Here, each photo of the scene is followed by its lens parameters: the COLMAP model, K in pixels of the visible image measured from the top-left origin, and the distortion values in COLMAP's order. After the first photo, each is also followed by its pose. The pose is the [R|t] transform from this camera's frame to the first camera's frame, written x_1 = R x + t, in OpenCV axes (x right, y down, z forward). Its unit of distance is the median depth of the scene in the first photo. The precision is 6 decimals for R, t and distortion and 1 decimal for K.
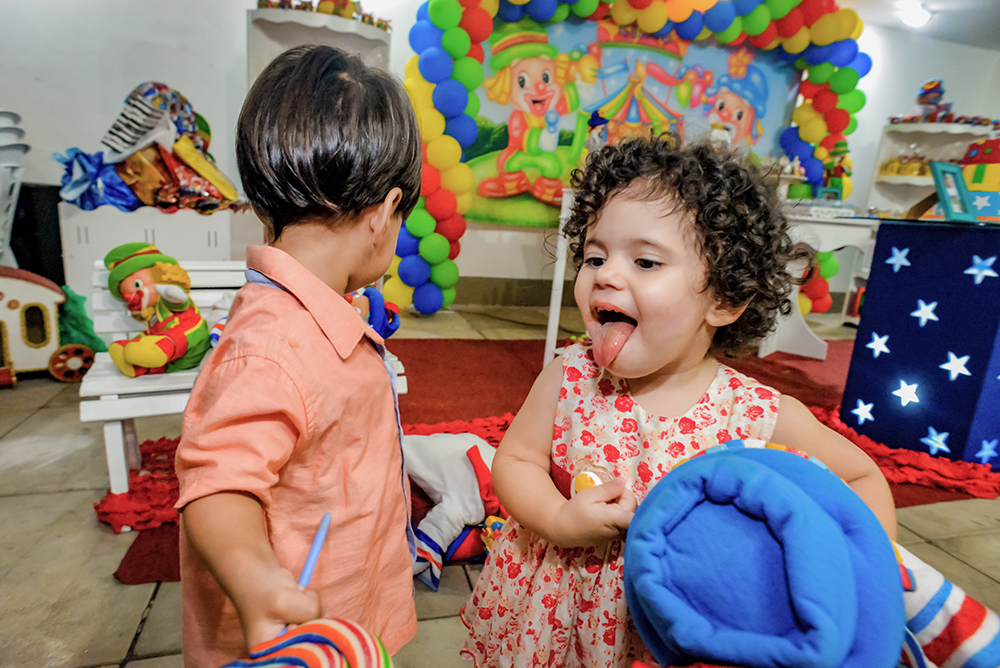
lens RADIAL K [[627.4, 0, 493.6], [0, 627.4, 347.2], [0, 0, 1]] dist [-0.104865, 0.081603]
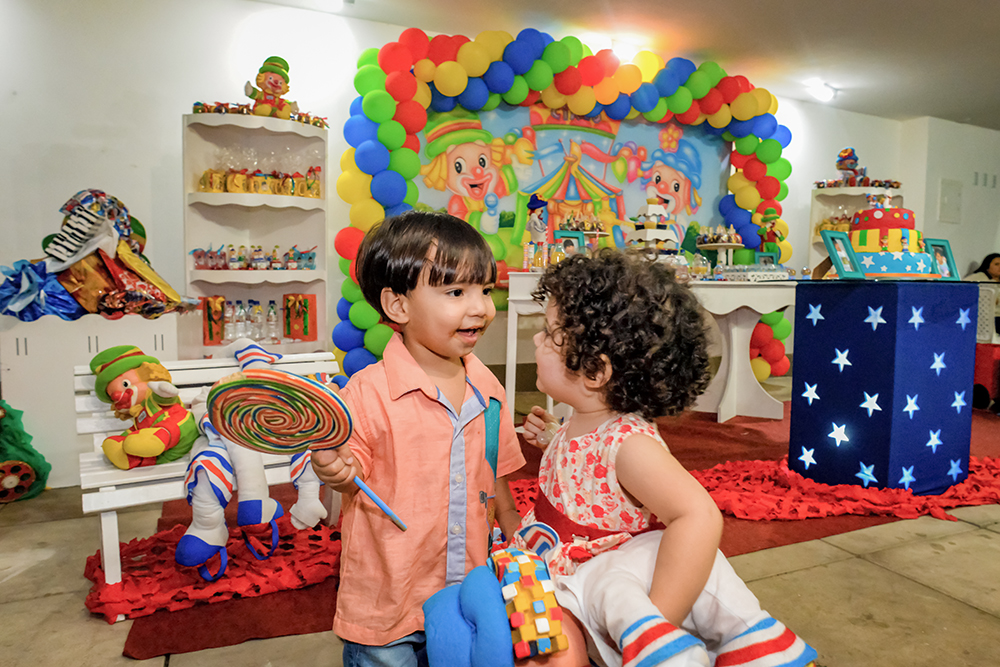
lens RADIAL K [[546.7, 0, 504.1], [0, 546.7, 330.0], [0, 0, 1]] dist [-0.091830, 0.046444]
pose [[0.993658, -0.068918, 0.088853, 0.020594], [0.081639, 0.985527, -0.148568, -0.032360], [-0.077328, 0.154879, 0.984902, 0.156744]]
